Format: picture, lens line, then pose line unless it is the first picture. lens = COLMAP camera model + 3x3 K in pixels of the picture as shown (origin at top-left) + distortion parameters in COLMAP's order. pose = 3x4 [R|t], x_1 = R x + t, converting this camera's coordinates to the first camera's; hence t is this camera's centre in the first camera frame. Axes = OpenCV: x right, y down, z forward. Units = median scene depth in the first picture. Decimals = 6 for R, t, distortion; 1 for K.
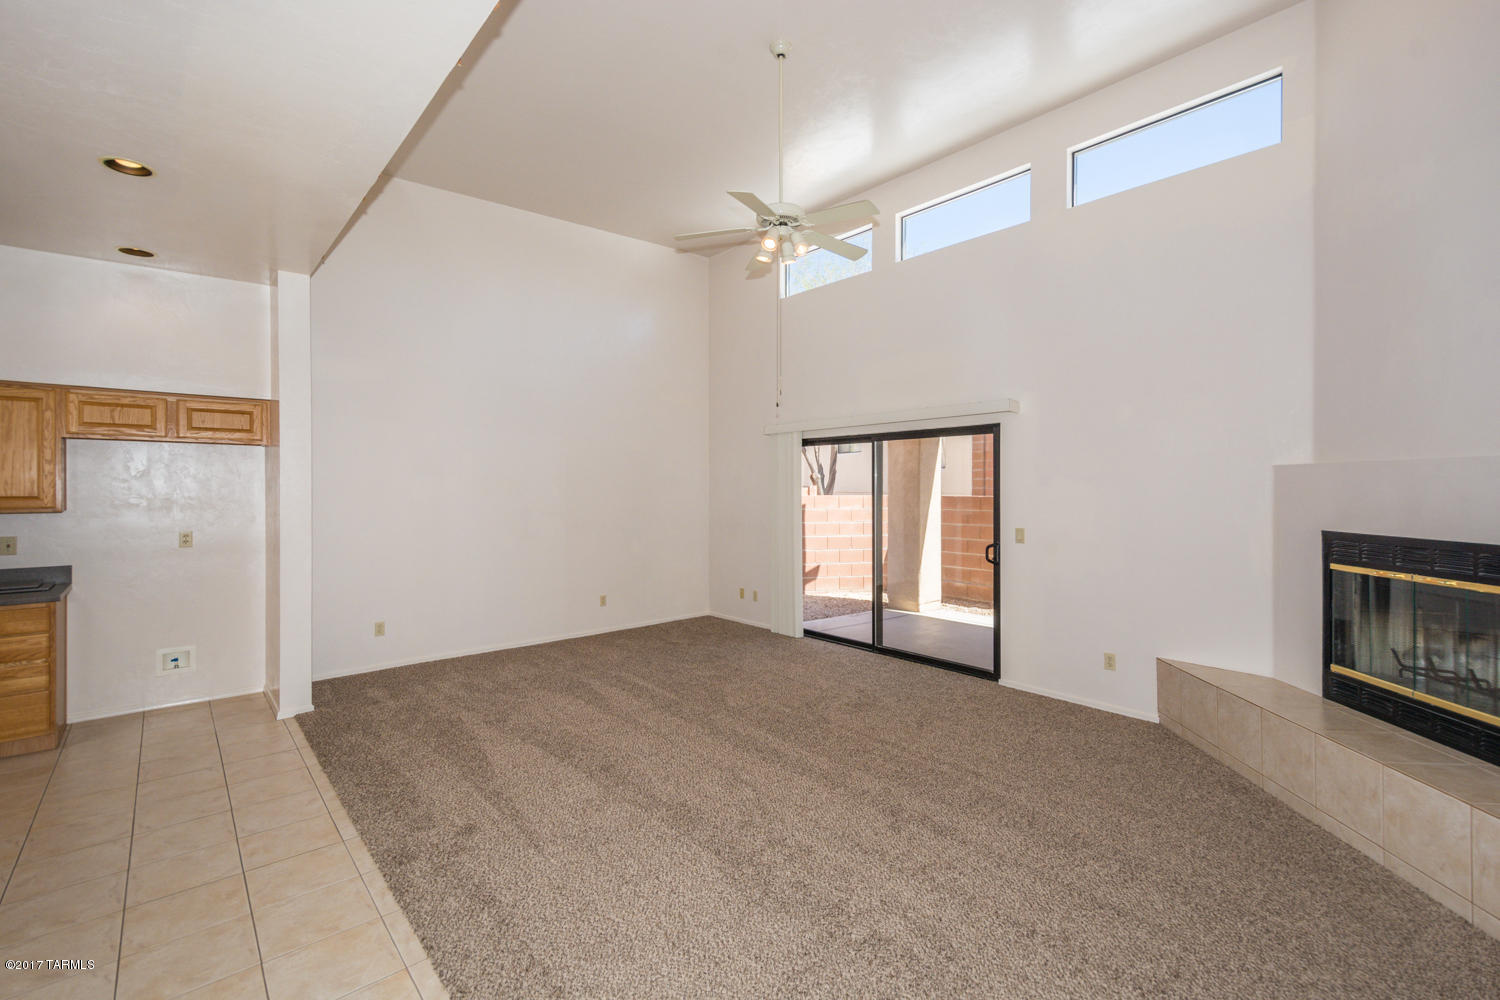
lens RADIAL K [[658.6, 0, 738.9], [0, 658.6, 495.0], [0, 0, 1]] dist [0.009163, -0.003542]
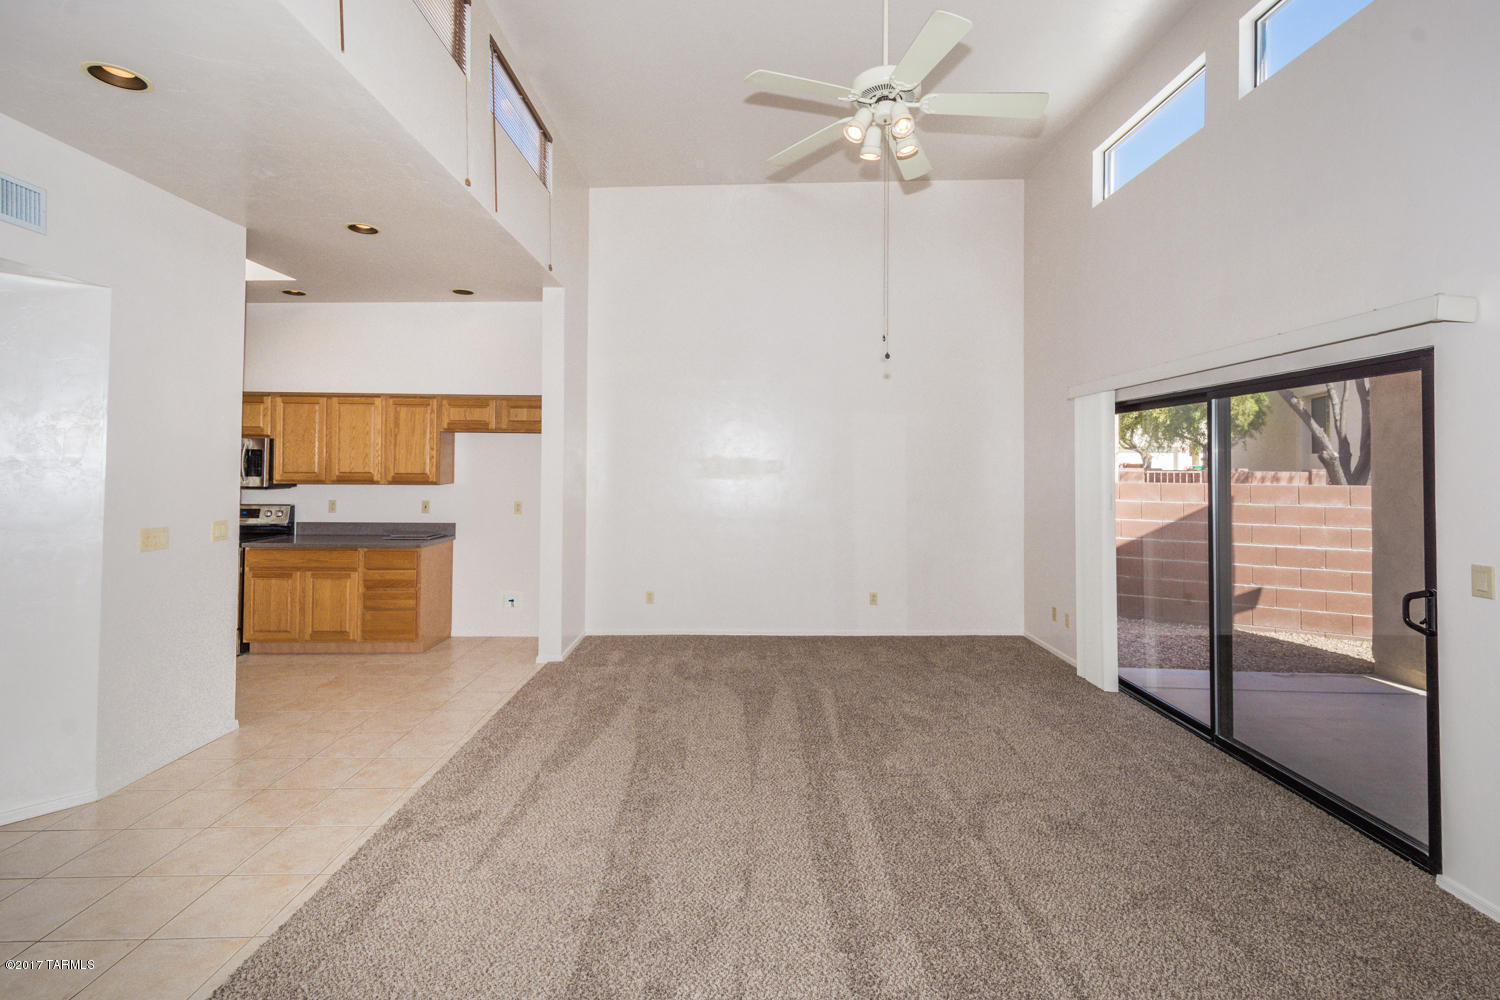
lens RADIAL K [[658.6, 0, 757.1], [0, 658.6, 460.1], [0, 0, 1]] dist [0.009163, -0.003542]
pose [[0.765652, -0.000577, -0.643255, 0.342990], [-0.014820, 0.999718, -0.018536, -0.008636], [0.643085, 0.023725, 0.765428, 0.315353]]
